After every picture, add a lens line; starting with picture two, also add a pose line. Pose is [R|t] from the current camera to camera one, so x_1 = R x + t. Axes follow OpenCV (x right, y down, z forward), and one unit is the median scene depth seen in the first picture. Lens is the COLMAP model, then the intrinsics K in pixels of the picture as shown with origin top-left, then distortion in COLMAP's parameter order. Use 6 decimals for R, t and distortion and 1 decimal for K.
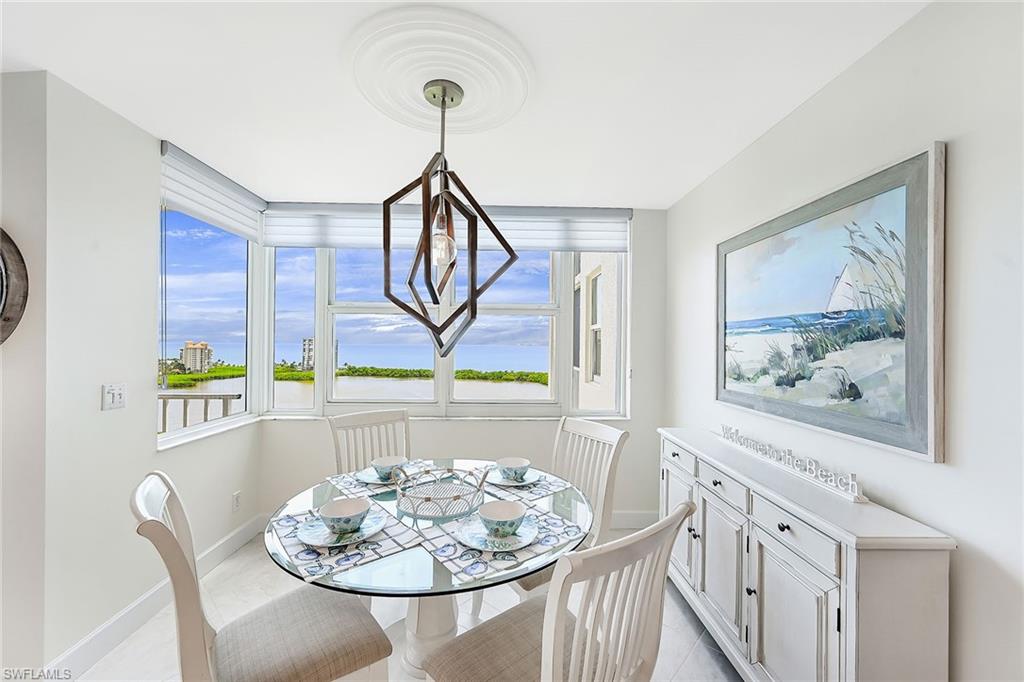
lens RADIAL K [[411.6, 0, 510.0], [0, 411.6, 339.2], [0, 0, 1]] dist [-0.000444, 0.000099]
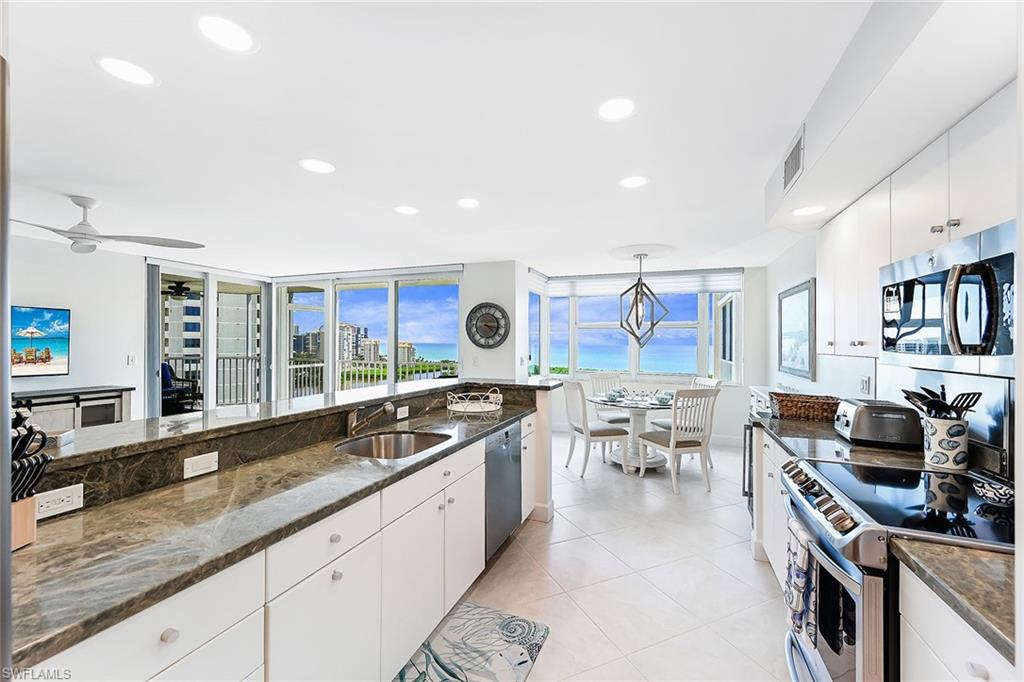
lens RADIAL K [[411.6, 0, 510.0], [0, 411.6, 339.2], [0, 0, 1]] dist [-0.000444, 0.000099]
pose [[0.920743, -0.004272, -0.390147, 0.105472], [0.004710, 0.999989, 0.000166, -0.020146], [0.390142, -0.001991, 0.920752, -1.851695]]
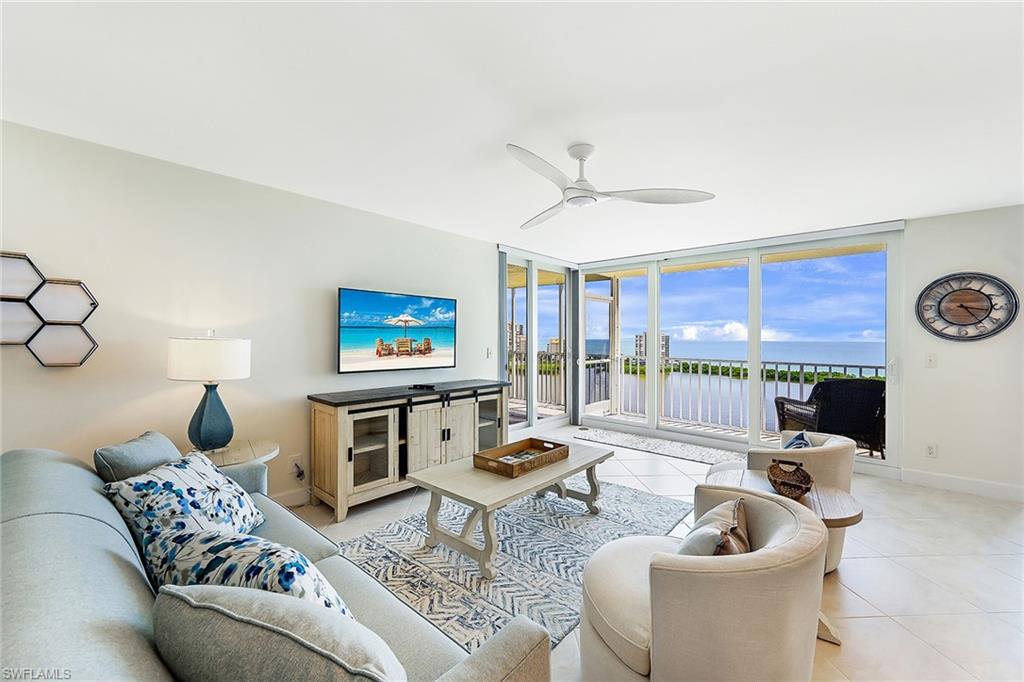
lens RADIAL K [[411.6, 0, 510.0], [0, 411.6, 339.2], [0, 0, 1]] dist [-0.000444, 0.000099]
pose [[0.733581, -0.000746, -0.679601, -1.481590], [0.006360, 0.999963, 0.005767, 0.011175], [0.679572, -0.008553, 0.733559, -2.134494]]
